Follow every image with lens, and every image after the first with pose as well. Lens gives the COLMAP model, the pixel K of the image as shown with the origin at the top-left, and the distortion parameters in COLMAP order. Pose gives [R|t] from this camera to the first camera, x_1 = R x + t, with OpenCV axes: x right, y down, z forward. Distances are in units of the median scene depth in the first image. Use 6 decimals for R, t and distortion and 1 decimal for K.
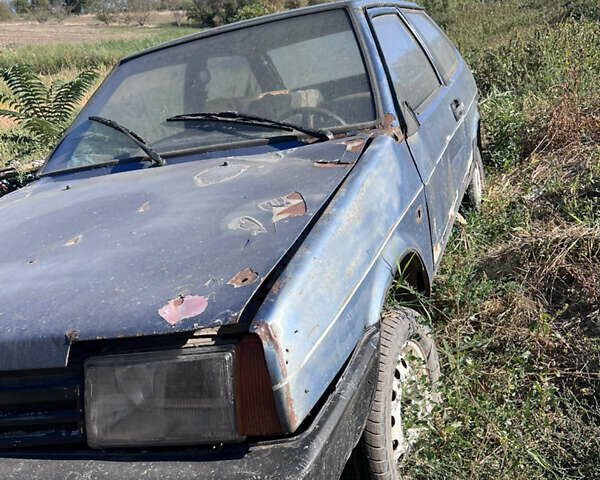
lens RADIAL K [[609.5, 0, 300.0], [0, 609.5, 240.0], [0, 0, 1]] dist [0.141708, -0.313401]
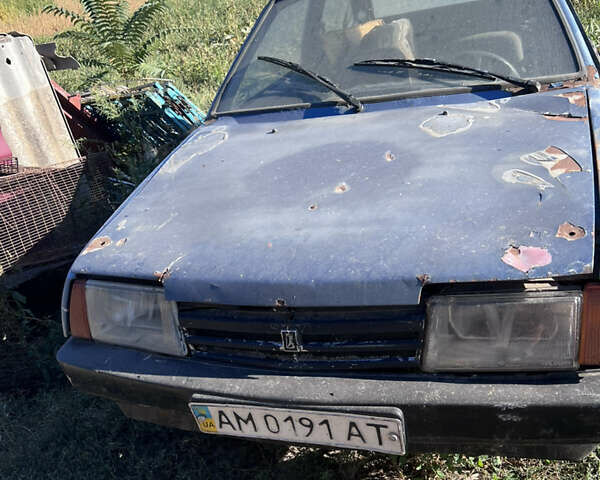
lens RADIAL K [[609.5, 0, 300.0], [0, 609.5, 240.0], [0, 0, 1]] dist [0.141708, -0.313401]
pose [[0.999502, 0.013858, 0.028348, -0.403579], [-0.017385, 0.991592, 0.128232, -0.039173], [-0.026333, -0.128661, 0.991339, -0.083289]]
